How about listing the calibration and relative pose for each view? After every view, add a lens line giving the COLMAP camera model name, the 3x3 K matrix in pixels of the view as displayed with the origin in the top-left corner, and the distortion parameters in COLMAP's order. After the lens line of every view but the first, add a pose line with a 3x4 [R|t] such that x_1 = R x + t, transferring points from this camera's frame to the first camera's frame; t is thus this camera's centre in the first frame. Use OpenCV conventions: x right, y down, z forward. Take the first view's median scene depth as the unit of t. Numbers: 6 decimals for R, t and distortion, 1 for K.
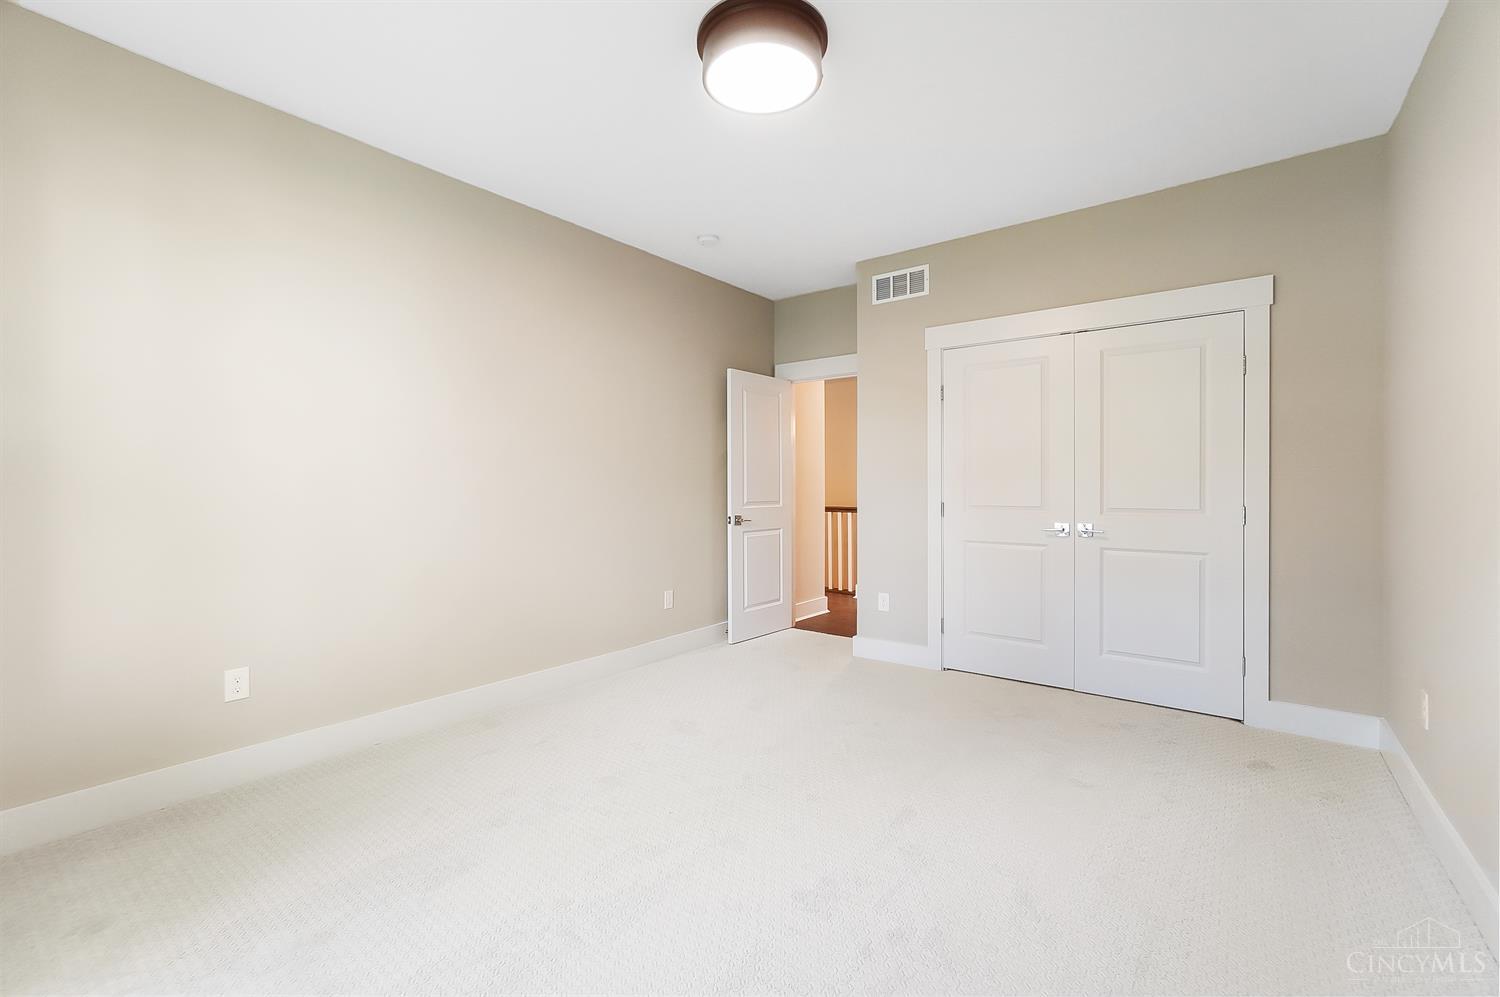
lens RADIAL K [[653.7, 0, 747.4], [0, 653.7, 497.4], [0, 0, 1]] dist [0.000942, 0.003834]
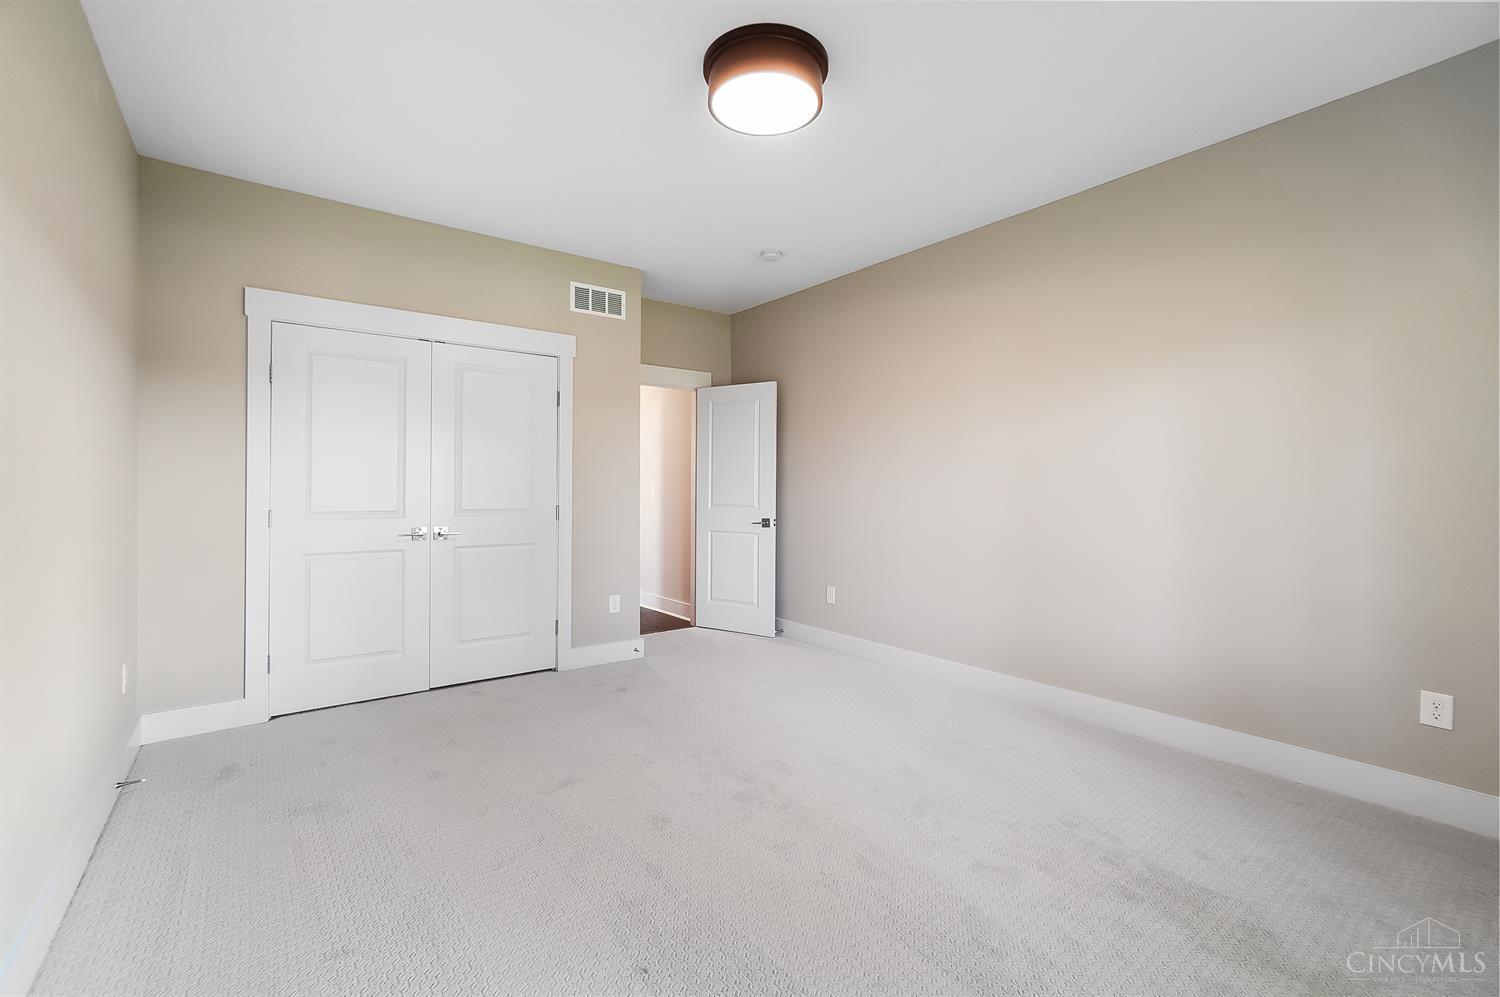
lens RADIAL K [[653.7, 0, 746.9], [0, 653.7, 488.6], [0, 0, 1]] dist [0.000942, 0.003834]
pose [[0.264043, -0.001997, 0.964509, -0.415613], [0.016555, 0.999860, -0.002462, -0.010157], [-0.964369, 0.016618, 0.264039, 0.289787]]
